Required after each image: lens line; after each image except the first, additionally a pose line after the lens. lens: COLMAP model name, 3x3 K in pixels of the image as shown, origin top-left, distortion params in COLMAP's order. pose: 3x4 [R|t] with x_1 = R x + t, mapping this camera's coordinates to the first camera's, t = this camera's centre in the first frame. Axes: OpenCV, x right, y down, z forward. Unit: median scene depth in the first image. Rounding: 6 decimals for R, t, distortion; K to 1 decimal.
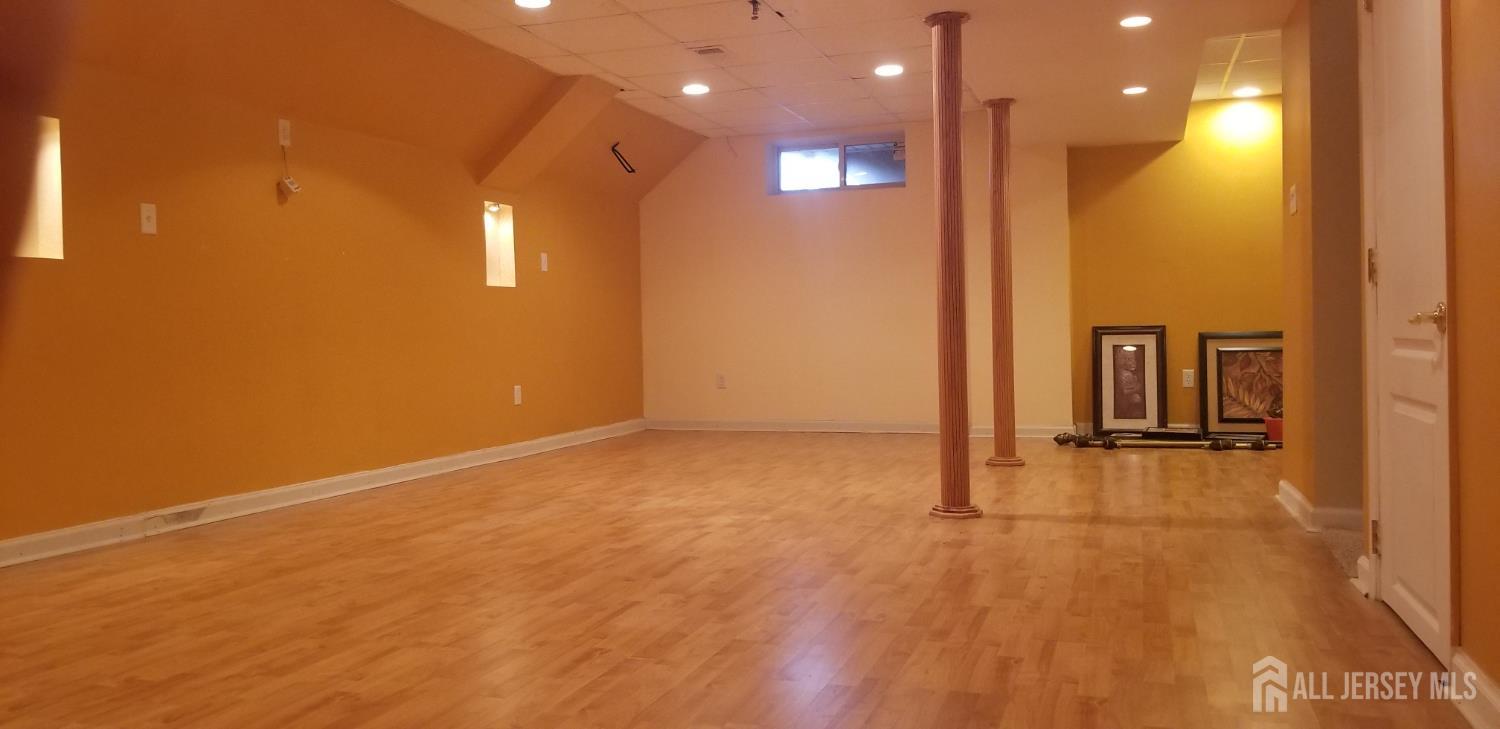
lens RADIAL K [[1162.5, 0, 750.0], [0, 1162.5, 364.5], [0, 0, 1]] dist [0.116991, -0.229608]
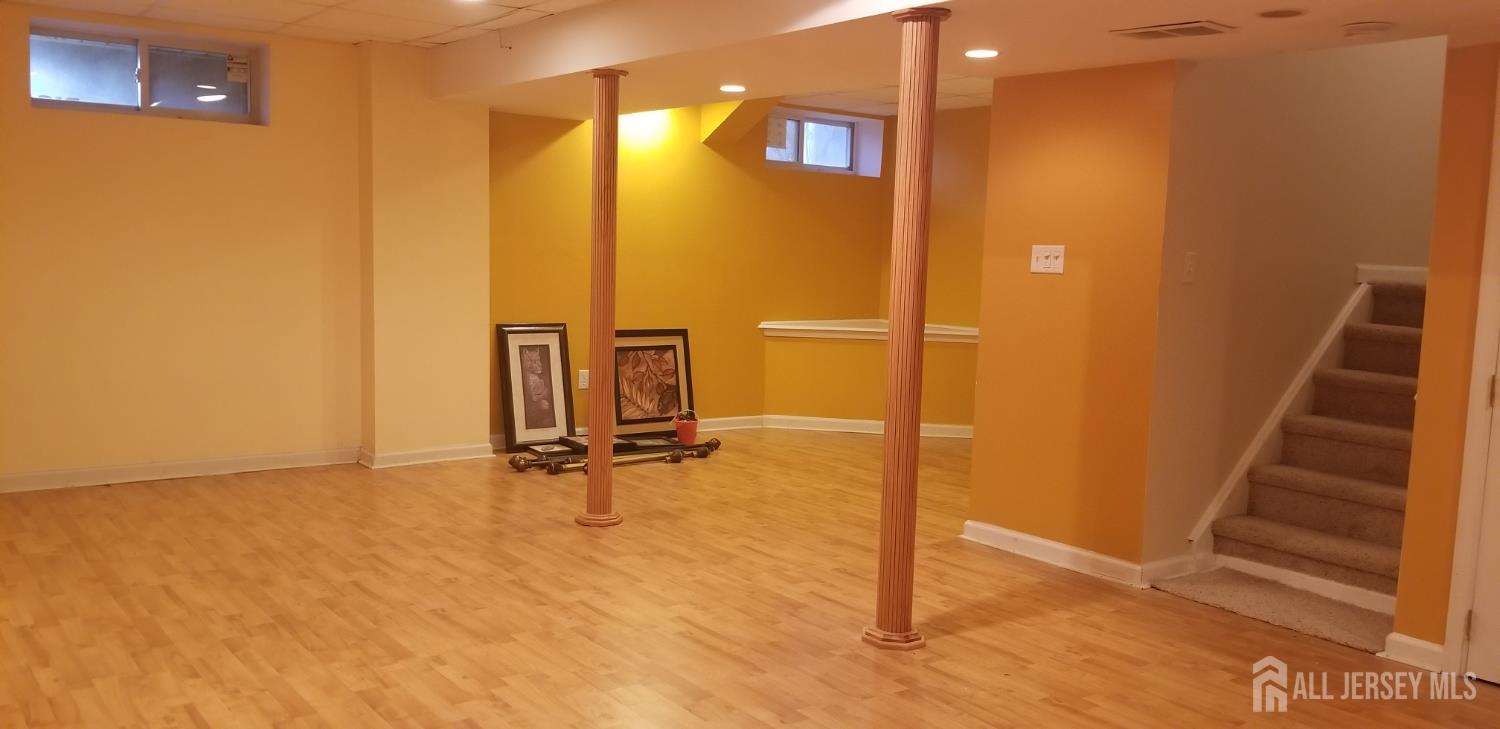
lens RADIAL K [[1162.5, 0, 750.0], [0, 1162.5, 364.5], [0, 0, 1]] dist [0.116991, -0.229608]
pose [[0.558692, -0.047390, 0.828020, -0.321748], [-0.020451, 0.997276, 0.070876, -0.068604], [-0.829123, -0.056531, 0.556200, 0.376407]]
